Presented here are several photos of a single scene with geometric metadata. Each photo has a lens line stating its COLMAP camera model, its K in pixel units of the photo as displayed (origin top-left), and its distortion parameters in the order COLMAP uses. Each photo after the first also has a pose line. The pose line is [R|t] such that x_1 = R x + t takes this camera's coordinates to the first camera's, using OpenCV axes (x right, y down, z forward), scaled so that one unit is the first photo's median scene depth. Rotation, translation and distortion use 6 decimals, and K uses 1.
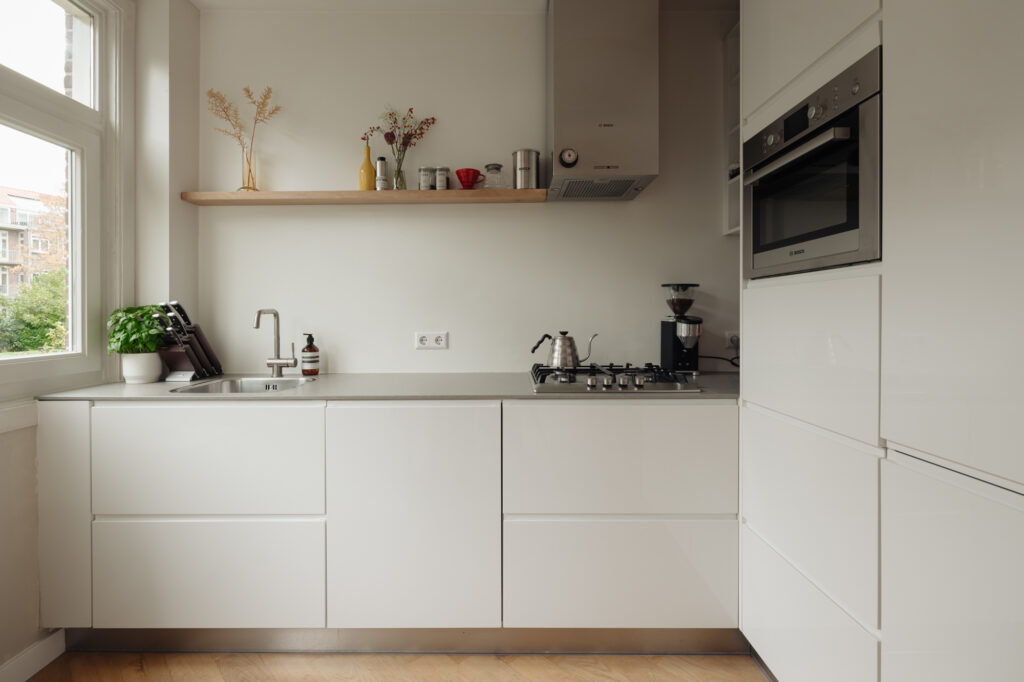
lens RADIAL K [[492.7, 0, 505.6], [0, 492.7, 314.1], [0, 0, 1]] dist [-0.005355, 0.001003]
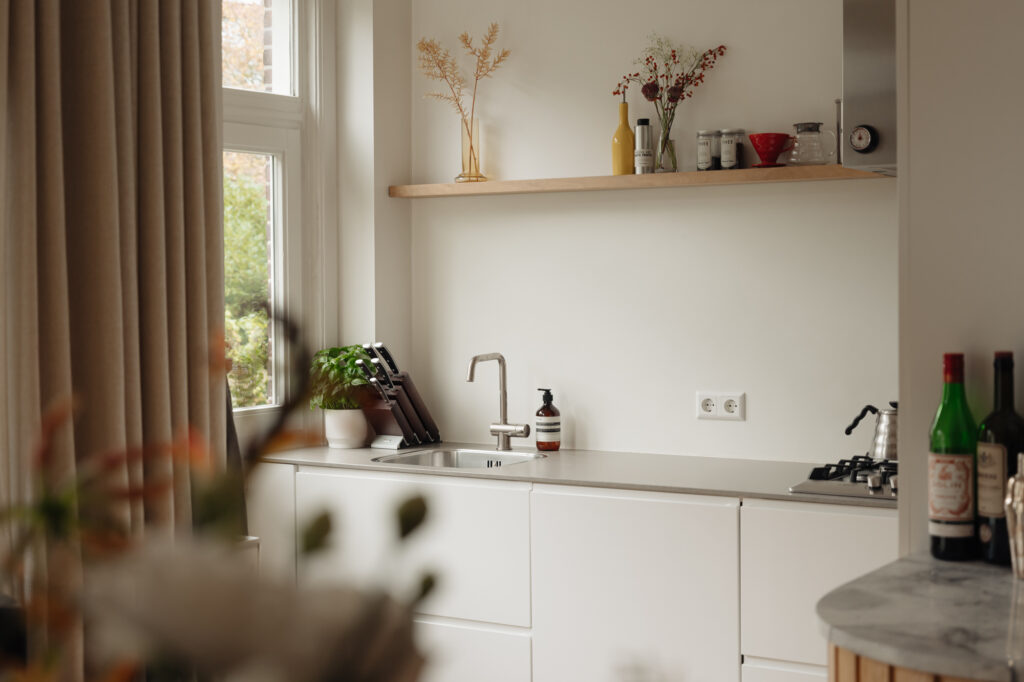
lens RADIAL K [[1648.0, 0, 510.7], [0, 1648.0, 345.2], [0, 0, 1]] dist [0.006053, 0.000000]
pose [[0.847074, 0.022585, -0.530994, 0.764997], [0.002894, 0.998886, 0.047103, -0.127643], [0.531466, -0.041437, 0.846065, -0.940896]]
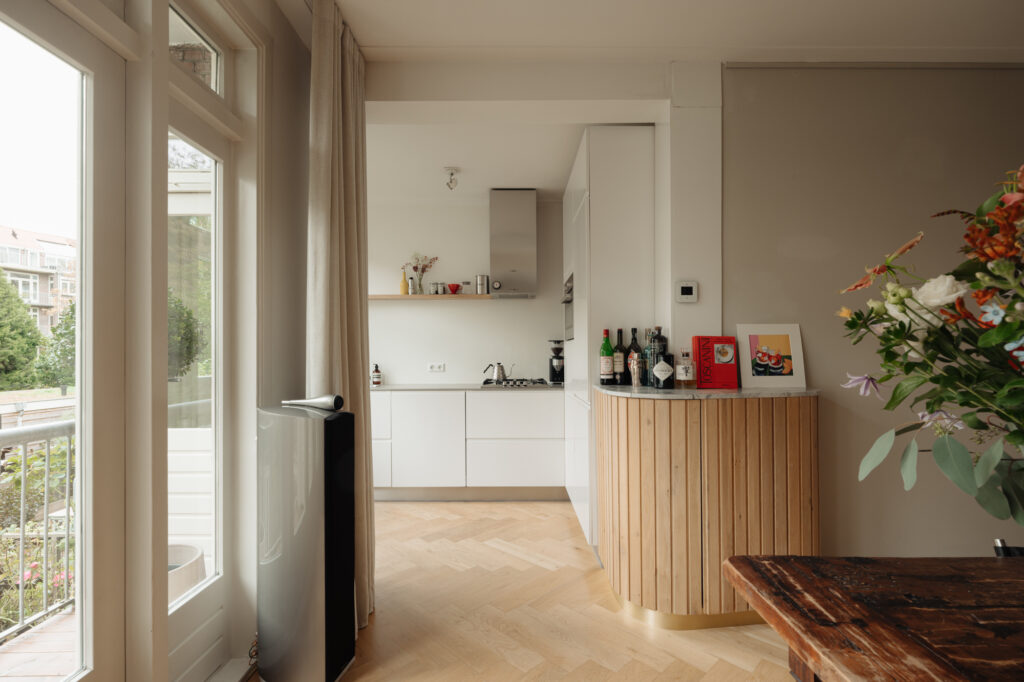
lens RADIAL K [[492.7, 0, 528.2], [0, 492.7, 364.0], [0, 0, 1]] dist [-0.005355, 0.001003]
pose [[0.999714, 0.000806, 0.023913, 0.185924], [-0.001314, 0.999774, 0.021218, -0.004535], [-0.023891, -0.021243, 0.999489, -1.073262]]
